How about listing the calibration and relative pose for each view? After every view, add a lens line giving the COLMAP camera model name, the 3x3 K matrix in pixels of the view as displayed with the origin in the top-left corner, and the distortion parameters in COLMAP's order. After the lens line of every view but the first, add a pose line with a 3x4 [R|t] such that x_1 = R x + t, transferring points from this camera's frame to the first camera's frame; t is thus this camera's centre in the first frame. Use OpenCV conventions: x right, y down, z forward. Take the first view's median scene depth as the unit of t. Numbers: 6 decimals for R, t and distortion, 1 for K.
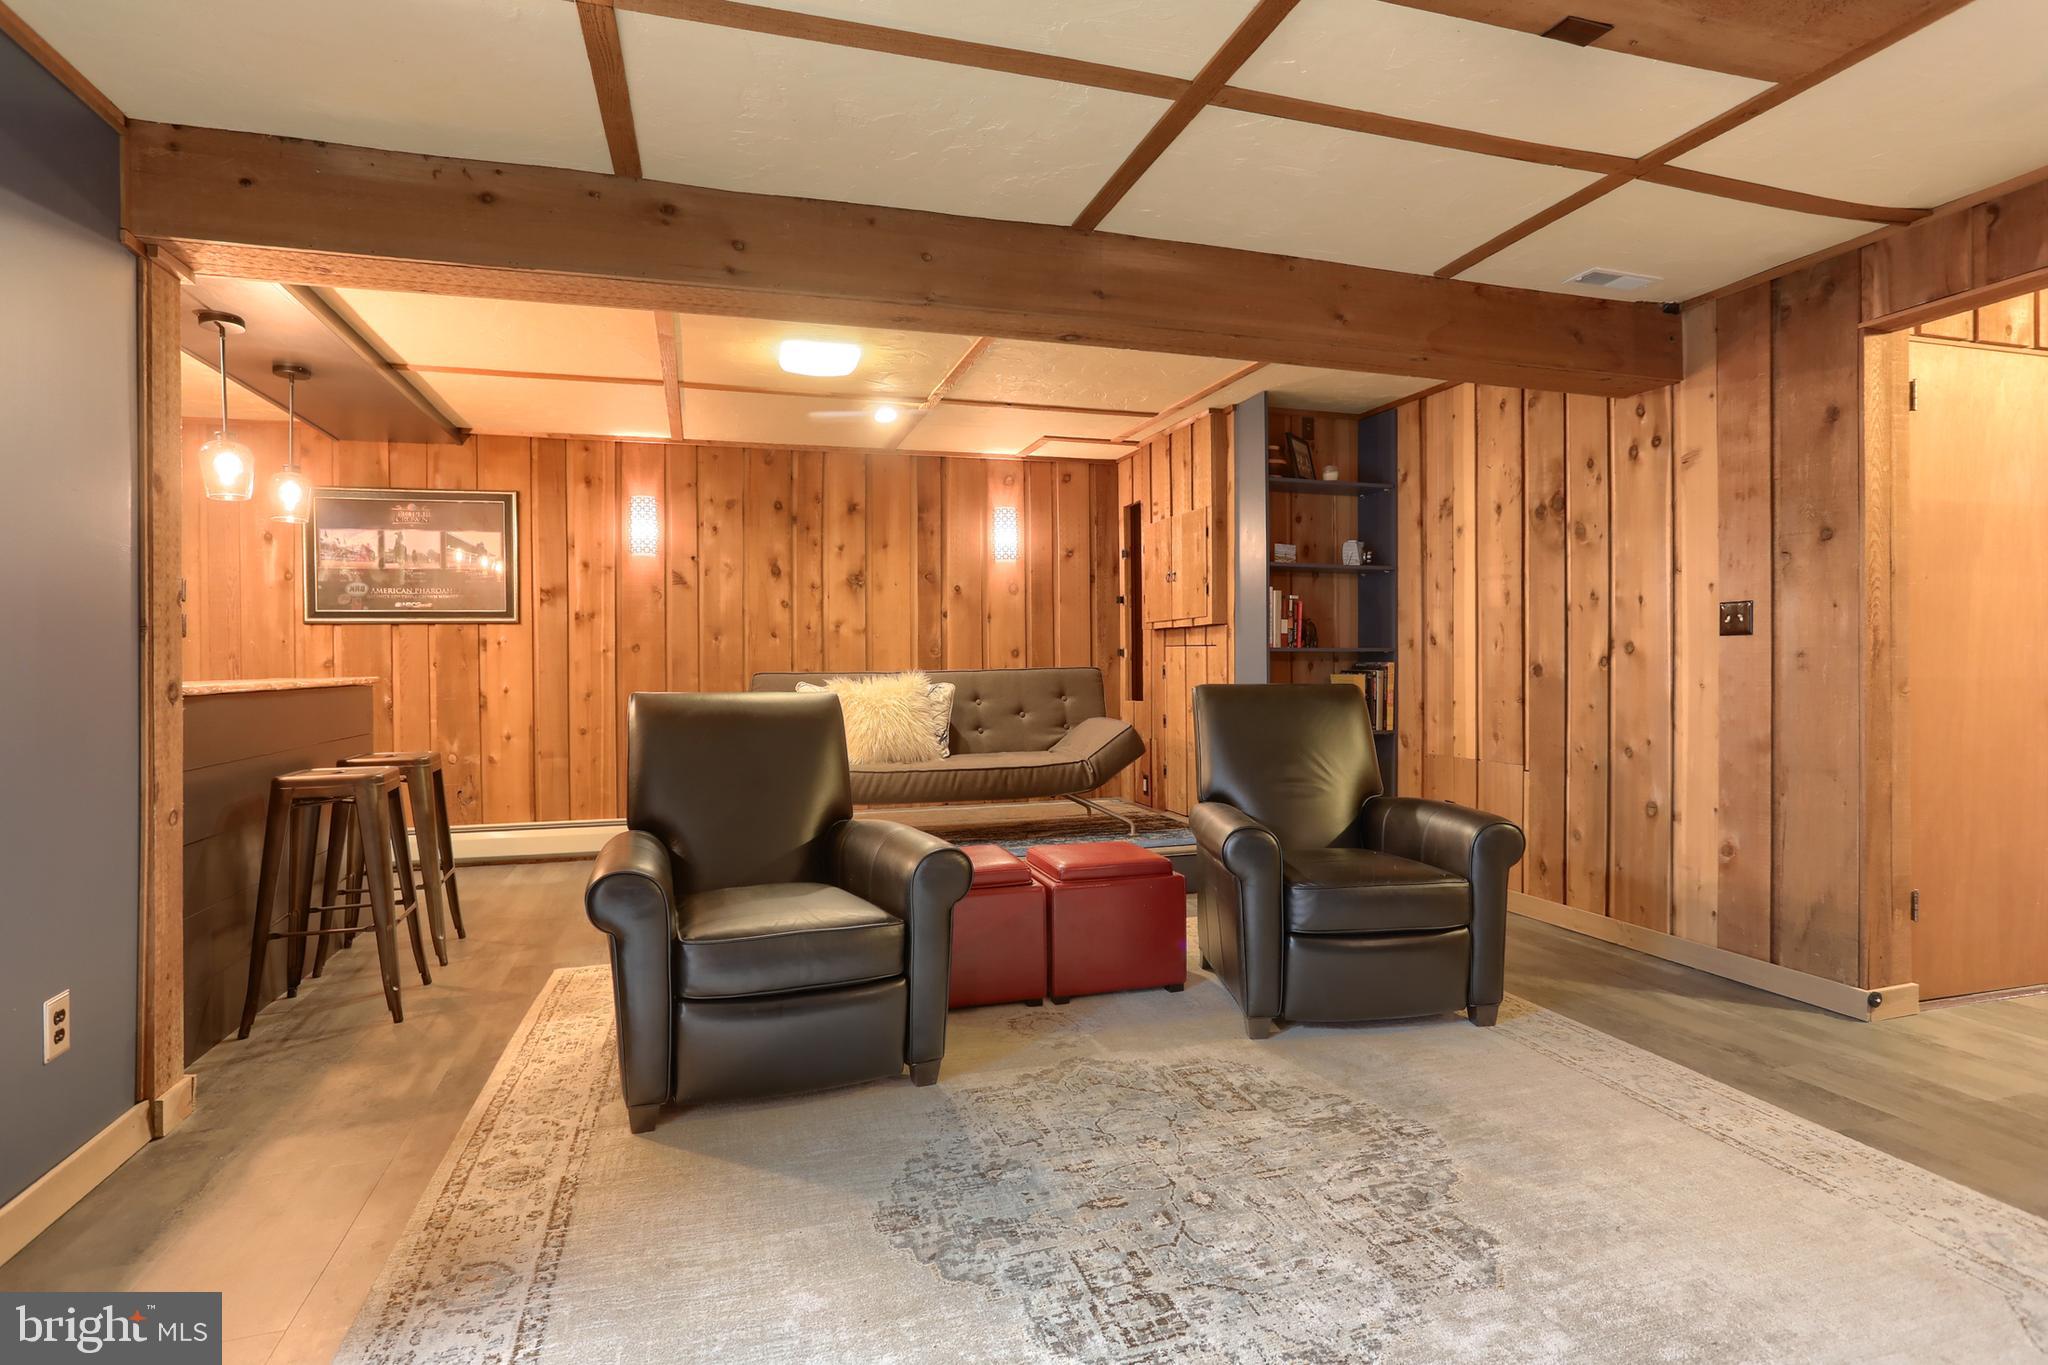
lens RADIAL K [[966.4, 0, 1024.0], [0, 966.4, 682.5], [0, 0, 1]] dist [-0.099050, 0.024306]
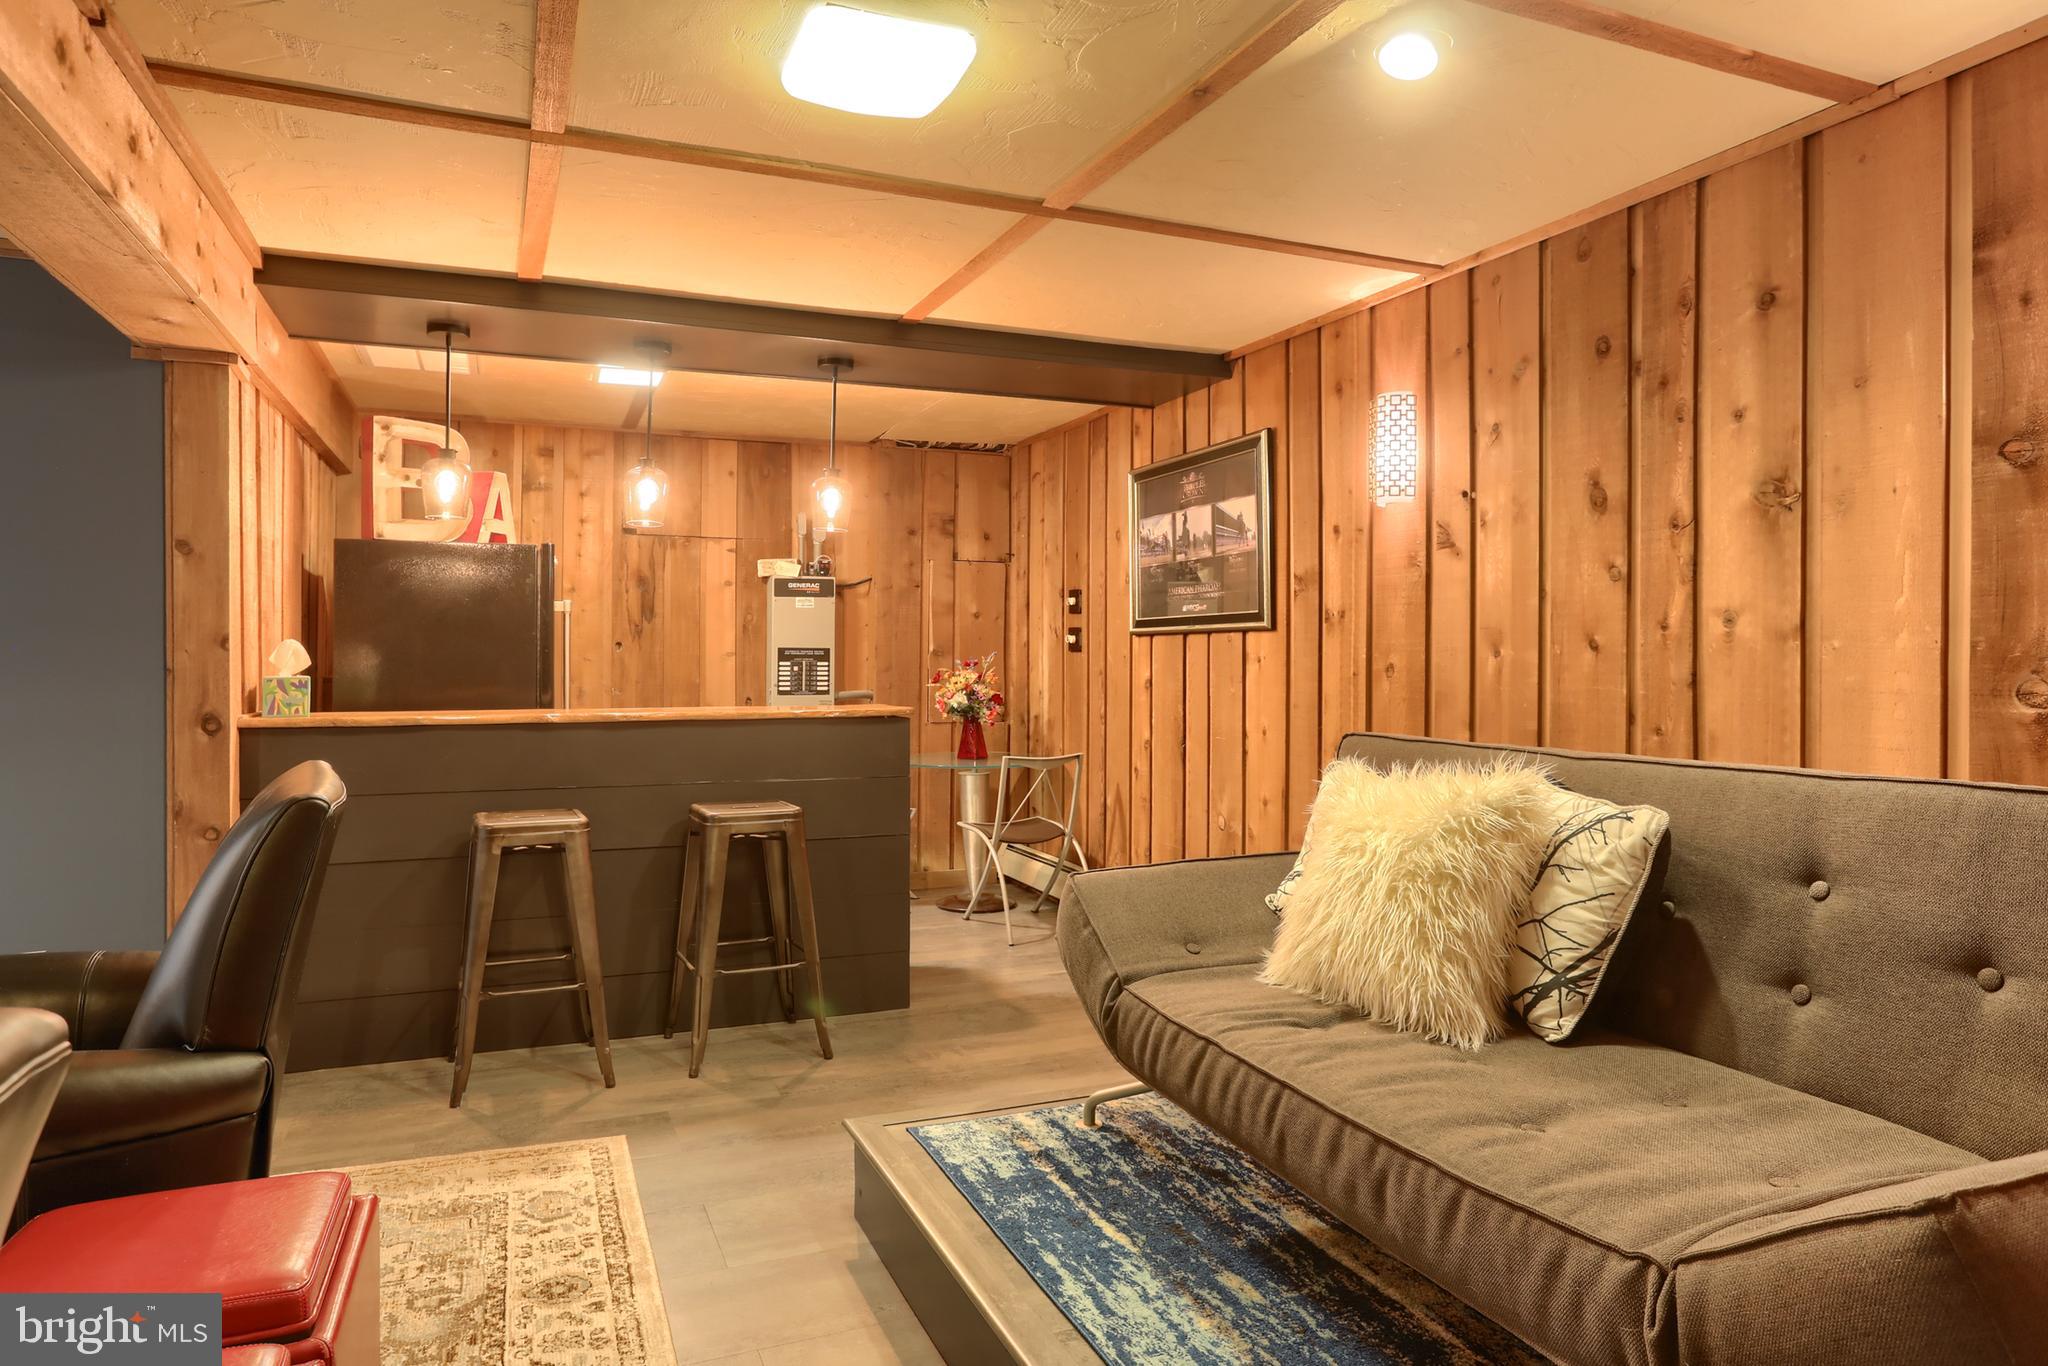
lens RADIAL K [[1182.9, 0, 1014.0], [0, 1182.9, 655.2], [0, 0, 1]] dist [-0.028638, 0.000245]
pose [[0.108248, 0.003547, -0.994118, 0.264298], [-0.024453, 0.999701, 0.000905, -0.042430], [0.993823, 0.024211, 0.108303, 0.745980]]
